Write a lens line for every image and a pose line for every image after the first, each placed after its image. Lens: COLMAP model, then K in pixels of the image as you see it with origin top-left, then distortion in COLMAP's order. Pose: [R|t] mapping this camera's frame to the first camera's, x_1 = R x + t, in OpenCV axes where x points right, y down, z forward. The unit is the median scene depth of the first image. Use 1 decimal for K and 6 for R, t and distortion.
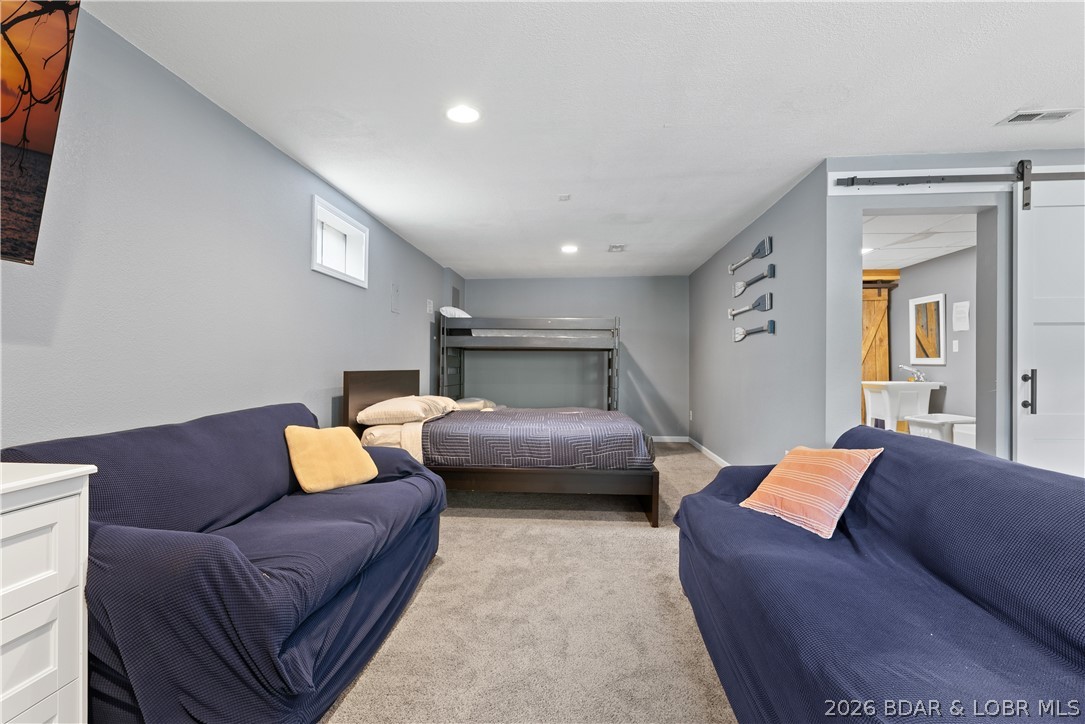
lens RADIAL K [[538.7, 0, 541.3], [0, 538.7, 356.3], [0, 0, 1]] dist [-0.001791, -0.000586]
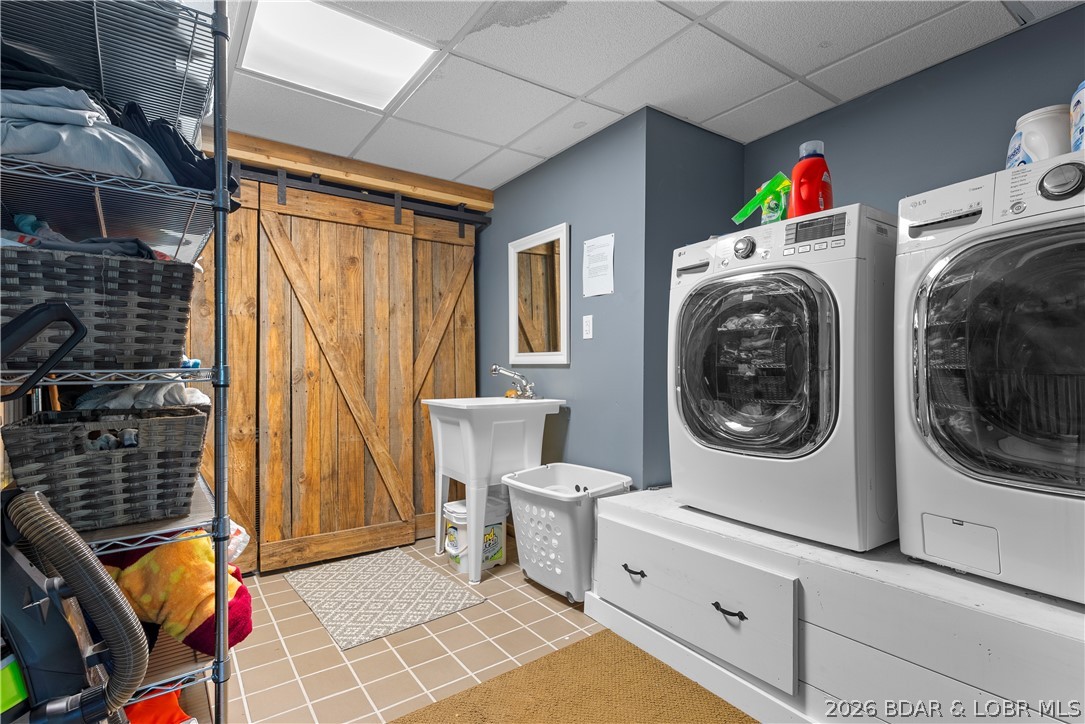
lens RADIAL K [[538.7, 0, 541.3], [0, 538.7, 356.3], [0, 0, 1]] dist [-0.001791, -0.000586]
pose [[0.776426, 0.011553, 0.630103, 0.378388], [-0.004484, 0.999908, -0.012809, 0.013221], [-0.630193, 0.007120, 0.776406, 0.572734]]
